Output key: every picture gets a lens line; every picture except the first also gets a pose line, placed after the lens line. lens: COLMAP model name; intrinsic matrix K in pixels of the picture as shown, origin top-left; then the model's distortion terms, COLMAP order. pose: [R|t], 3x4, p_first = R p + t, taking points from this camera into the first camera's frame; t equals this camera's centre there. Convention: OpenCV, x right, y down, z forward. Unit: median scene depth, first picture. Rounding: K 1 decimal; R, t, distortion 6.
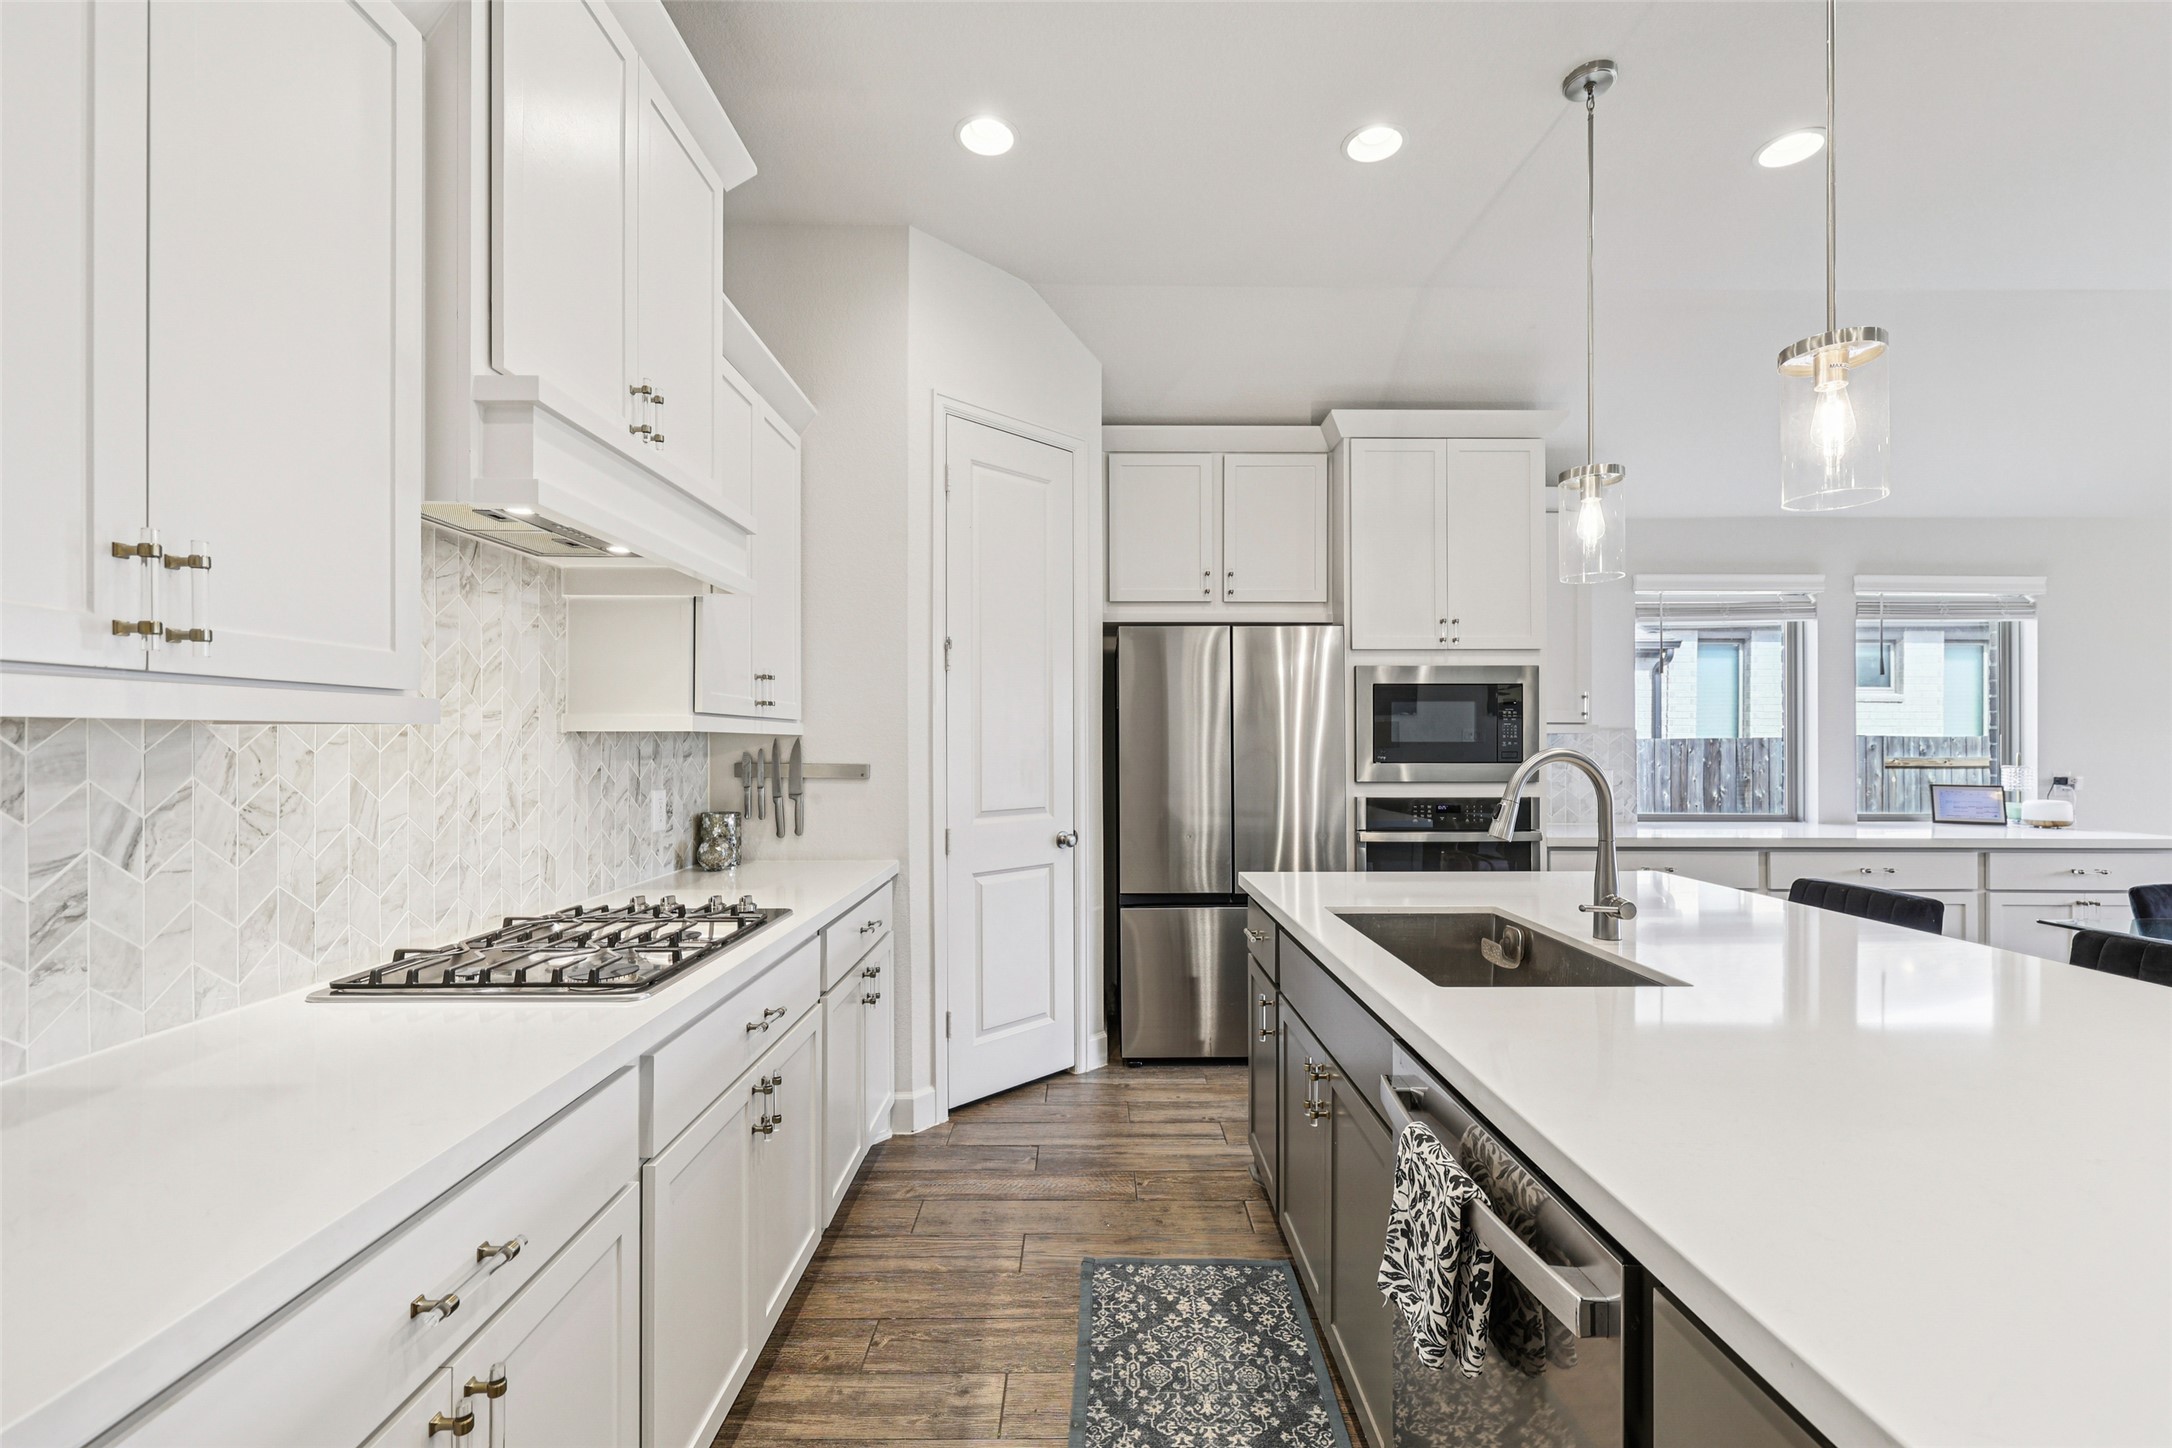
lens RADIAL K [[925.4, 0, 1091.6], [0, 925.4, 739.2], [0, 0, 1]] dist [-0.000081, -0.000336]
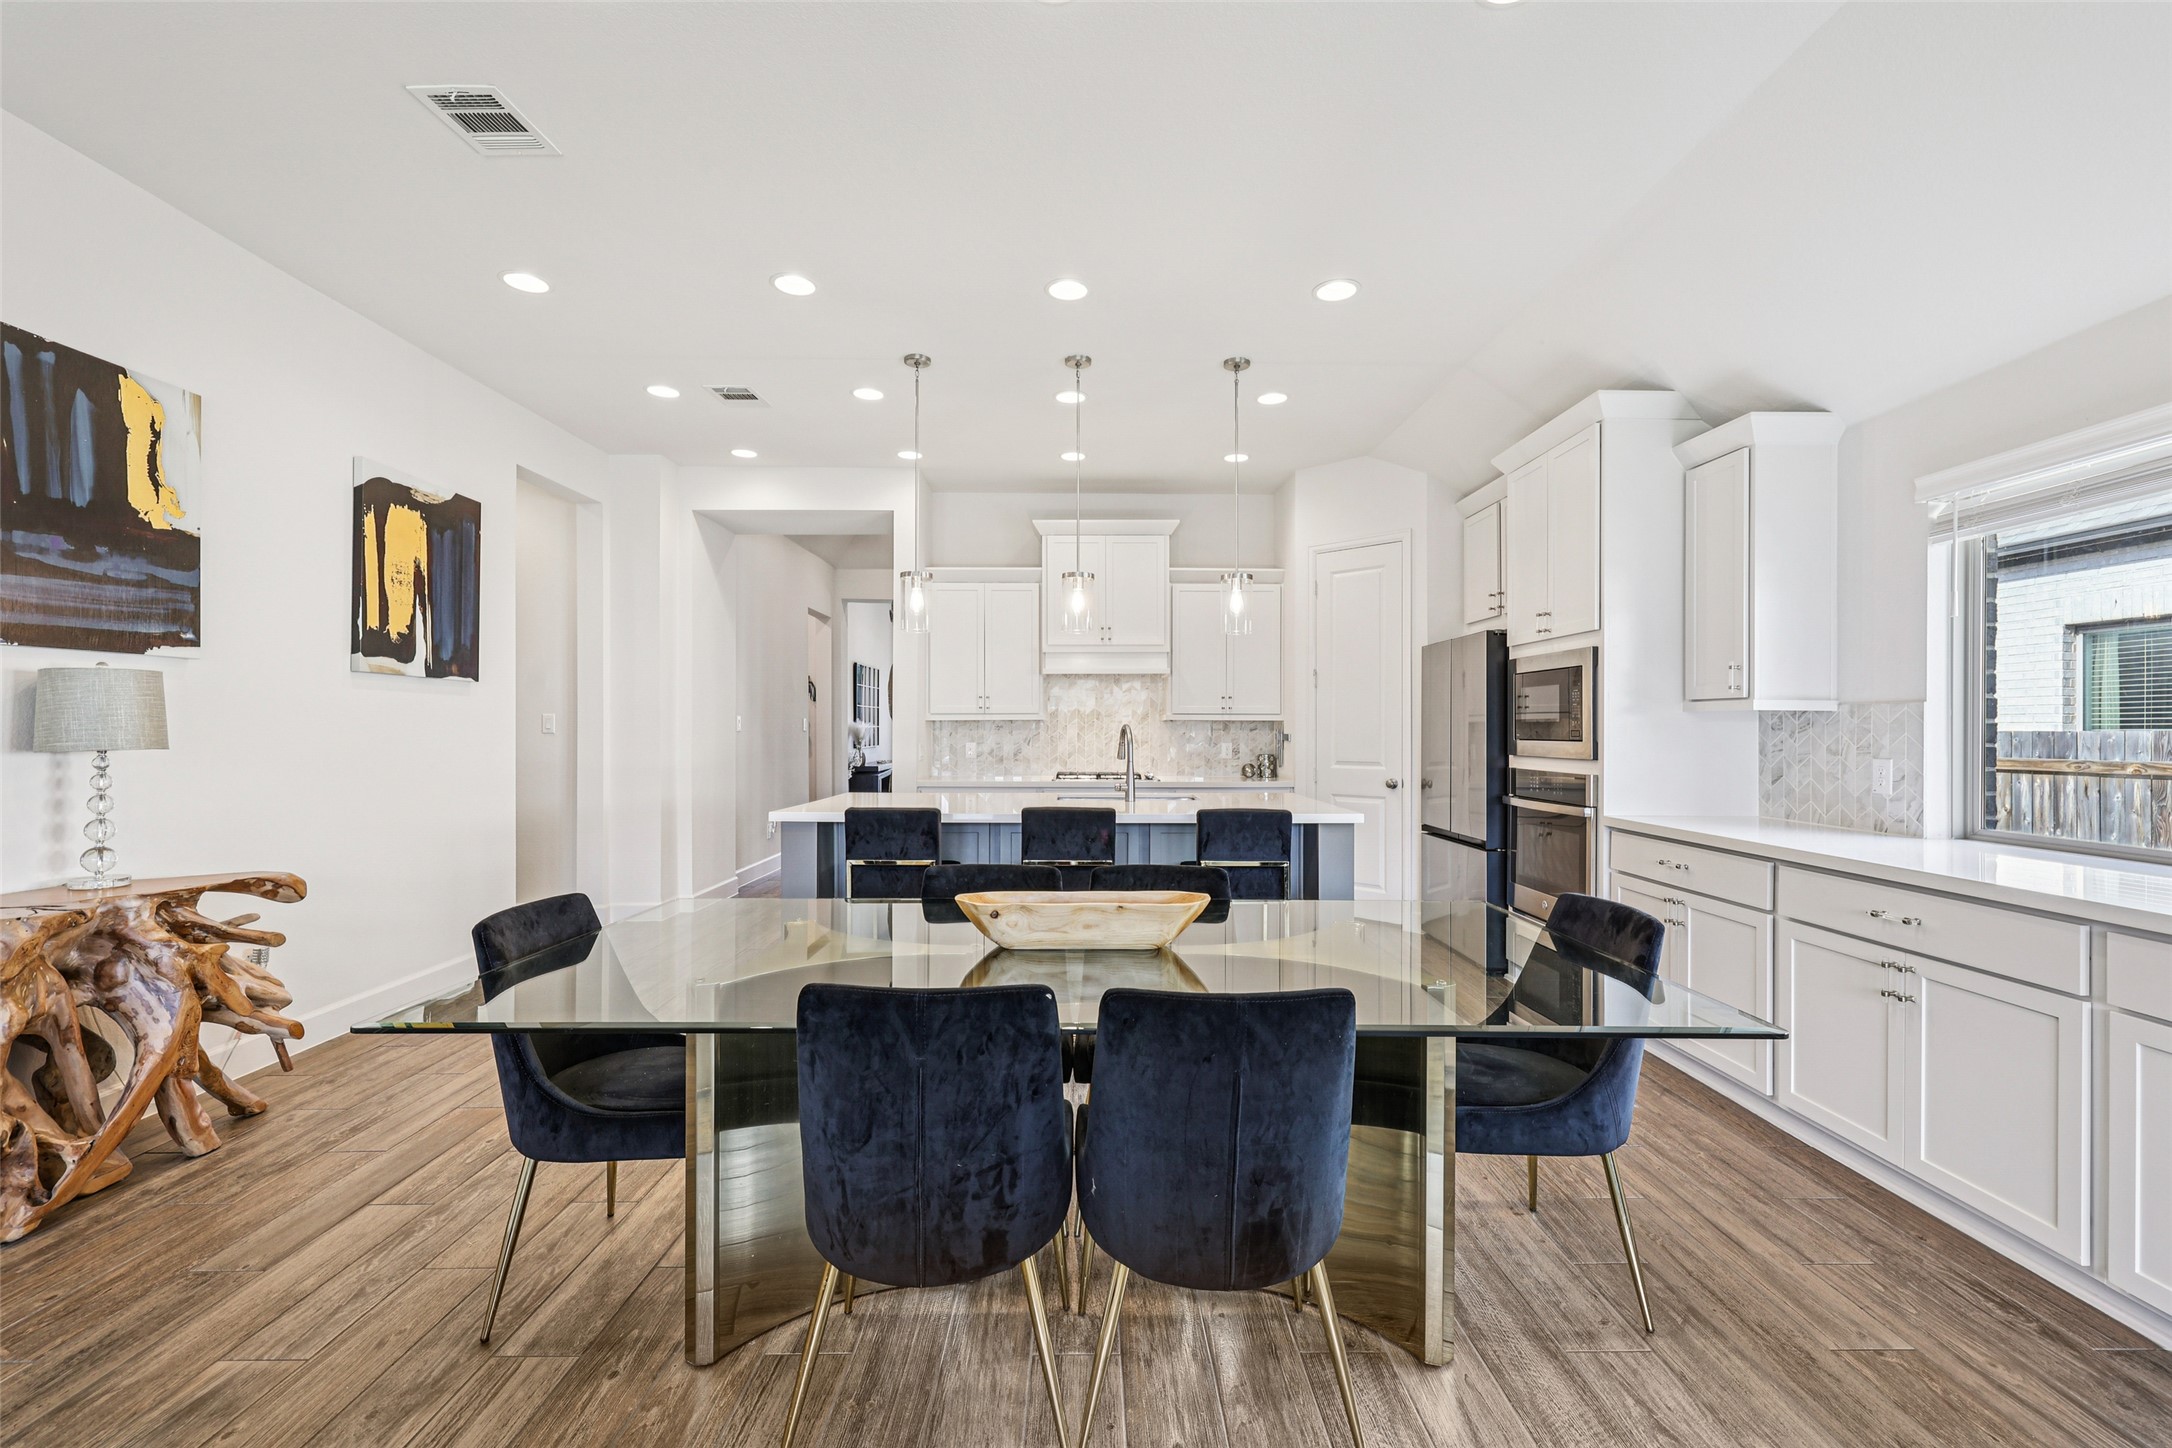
lens RADIAL K [[925.4, 0, 1083.6], [0, 925.4, 724.9], [0, 0, 1]] dist [-0.000081, -0.000336]
pose [[-0.005514, -0.006902, -0.999961, 2.168779], [-0.004514, 0.999966, -0.006878, 0.024558], [0.999975, 0.004476, -0.005545, 0.638592]]
